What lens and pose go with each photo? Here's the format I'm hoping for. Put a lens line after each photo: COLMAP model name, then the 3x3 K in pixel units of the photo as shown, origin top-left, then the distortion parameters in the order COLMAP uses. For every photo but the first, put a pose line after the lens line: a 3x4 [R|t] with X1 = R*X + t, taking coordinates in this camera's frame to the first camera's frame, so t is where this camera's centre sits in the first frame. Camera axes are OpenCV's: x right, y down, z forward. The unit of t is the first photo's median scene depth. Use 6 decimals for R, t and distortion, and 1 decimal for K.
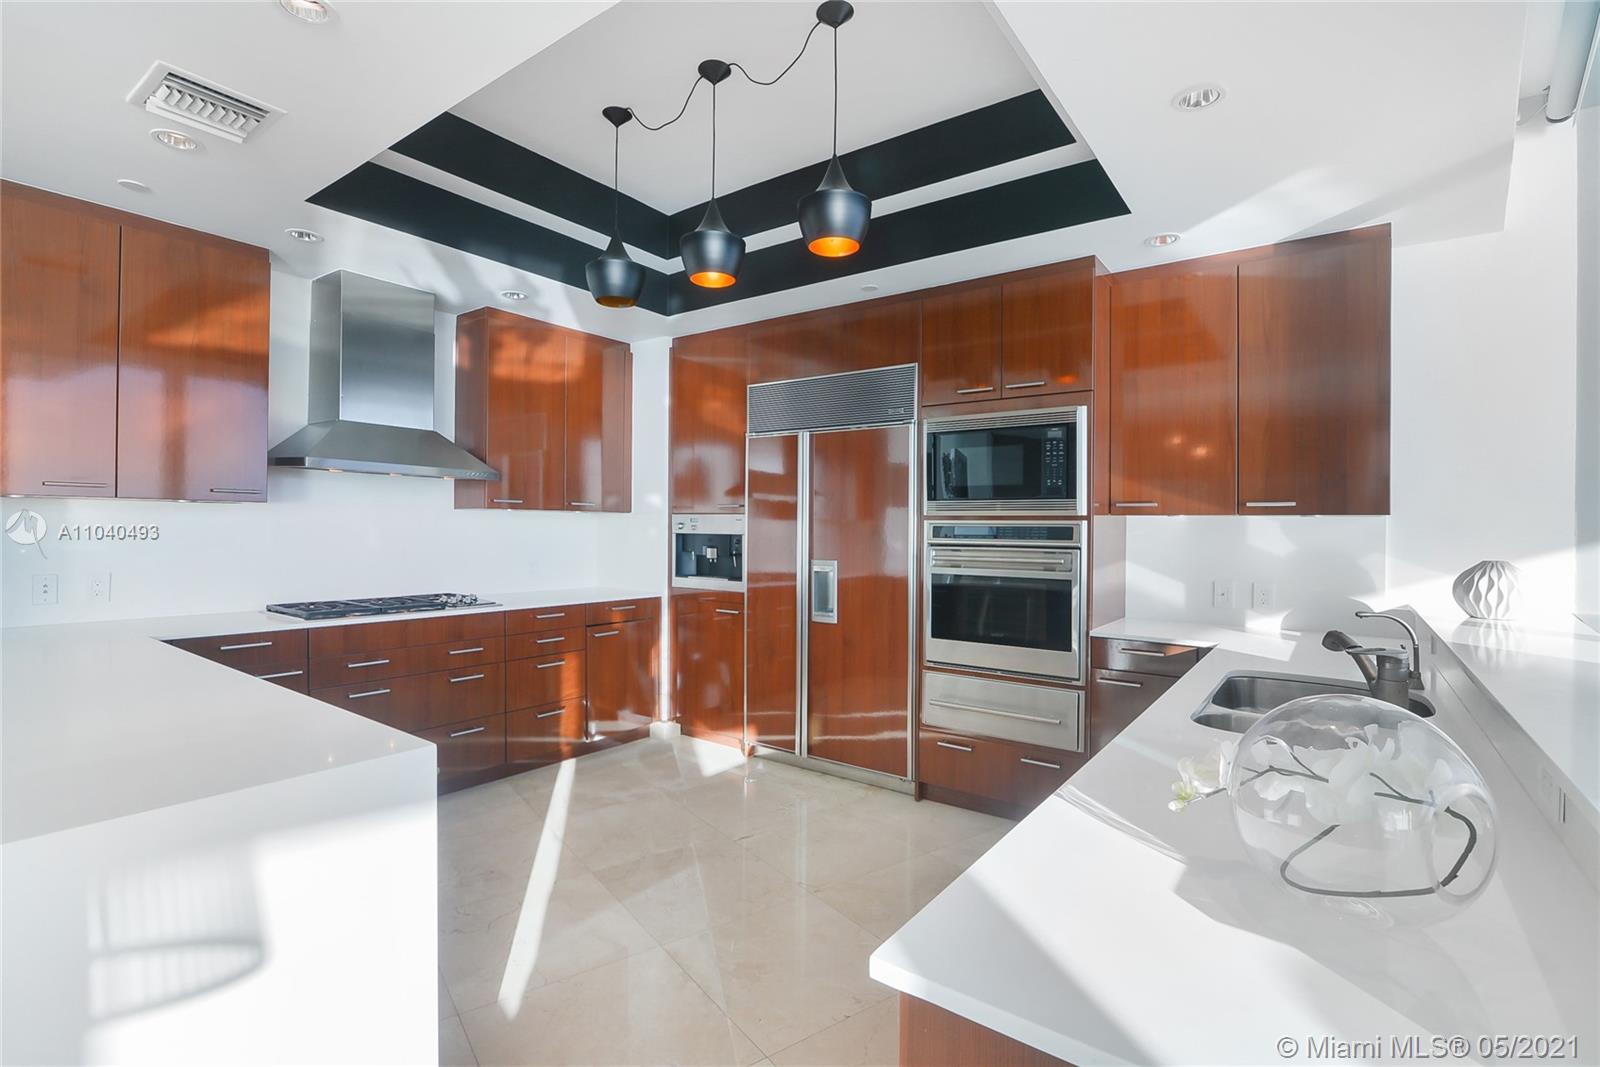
lens RADIAL K [[736.1, 0, 805.2], [0, 736.1, 530.2], [0, 0, 1]] dist [-0.017738, 0.000620]
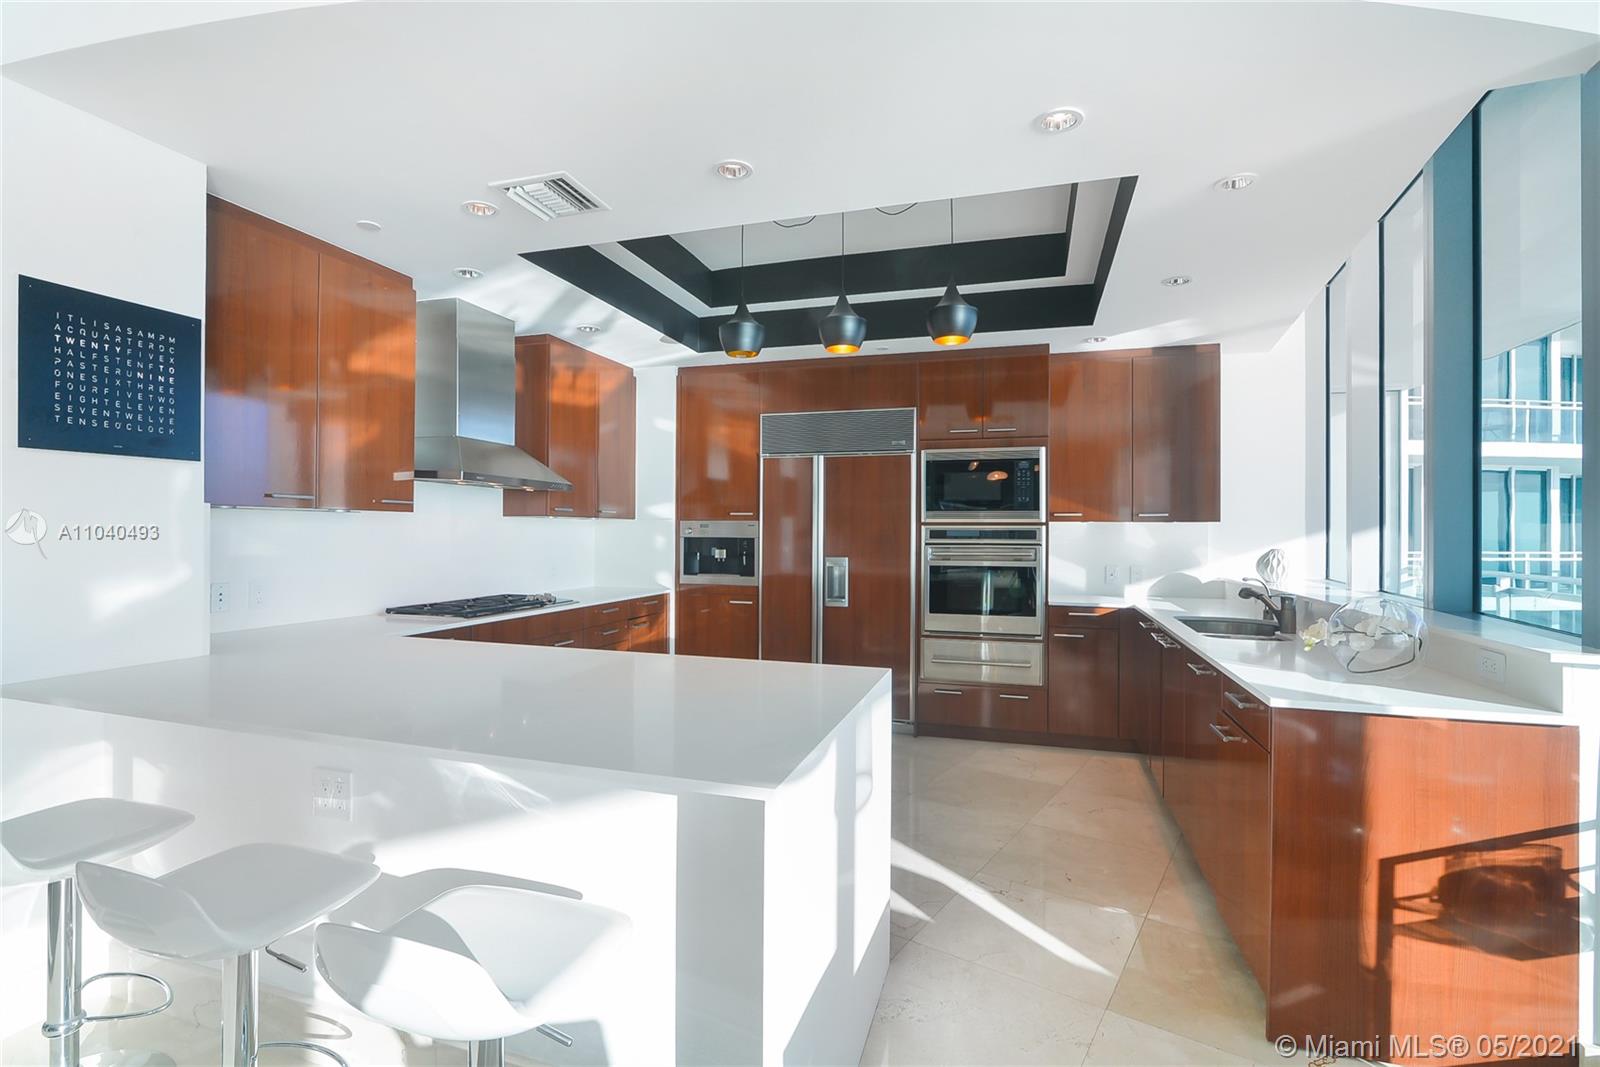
lens RADIAL K [[736.1, 0, 796.6], [0, 736.1, 530.2], [0, 0, 1]] dist [-0.017738, 0.000620]
pose [[0.944666, -0.006631, 0.327966, -0.490899], [0.007212, 0.999974, -0.000556, -0.006308], [-0.327954, 0.002891, 0.944689, -0.186502]]
